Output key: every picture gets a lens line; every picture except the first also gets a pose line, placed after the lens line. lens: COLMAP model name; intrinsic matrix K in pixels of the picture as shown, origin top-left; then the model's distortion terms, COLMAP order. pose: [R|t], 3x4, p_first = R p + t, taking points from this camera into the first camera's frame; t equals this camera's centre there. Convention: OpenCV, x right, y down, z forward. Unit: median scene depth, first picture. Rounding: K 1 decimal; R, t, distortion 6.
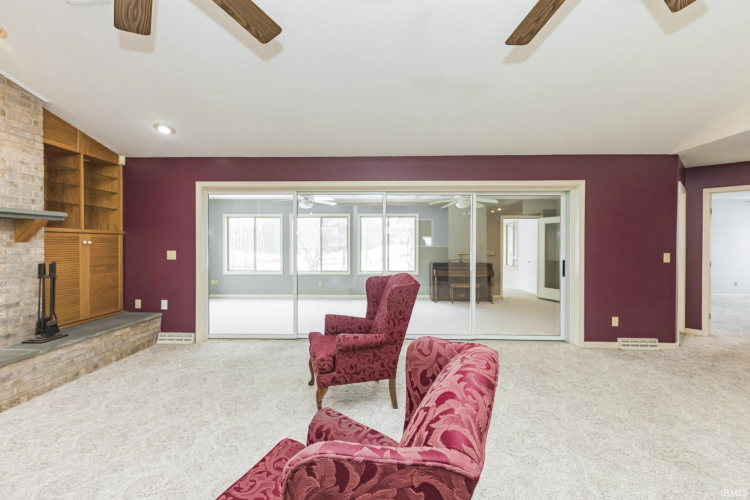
lens RADIAL K [[322.7, 0, 372.3], [0, 322.7, 247.8], [0, 0, 1]] dist [0.012340, 0.000033]
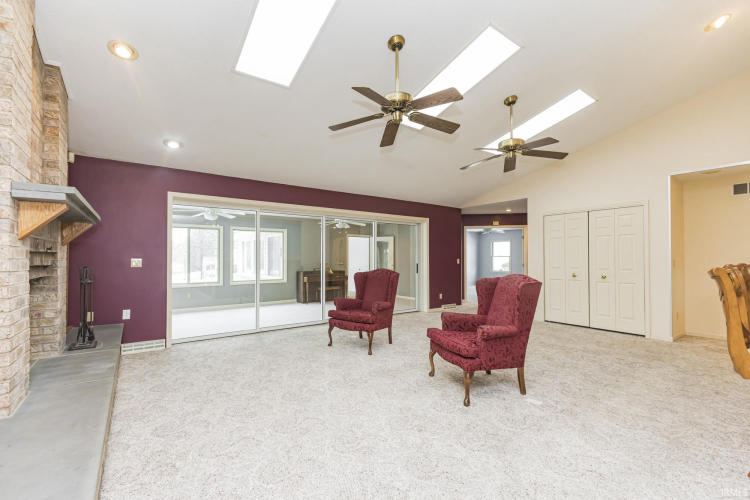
lens RADIAL K [[321.7, 0, 372.9], [0, 321.7, 259.4], [0, 0, 1]] dist [0.016723, 0.000071]
pose [[0.795588, -0.003916, 0.605826, -0.646811], [0.009551, 0.999936, -0.006078, 0.025165], [-0.605763, 0.010622, 0.795574, -0.213197]]
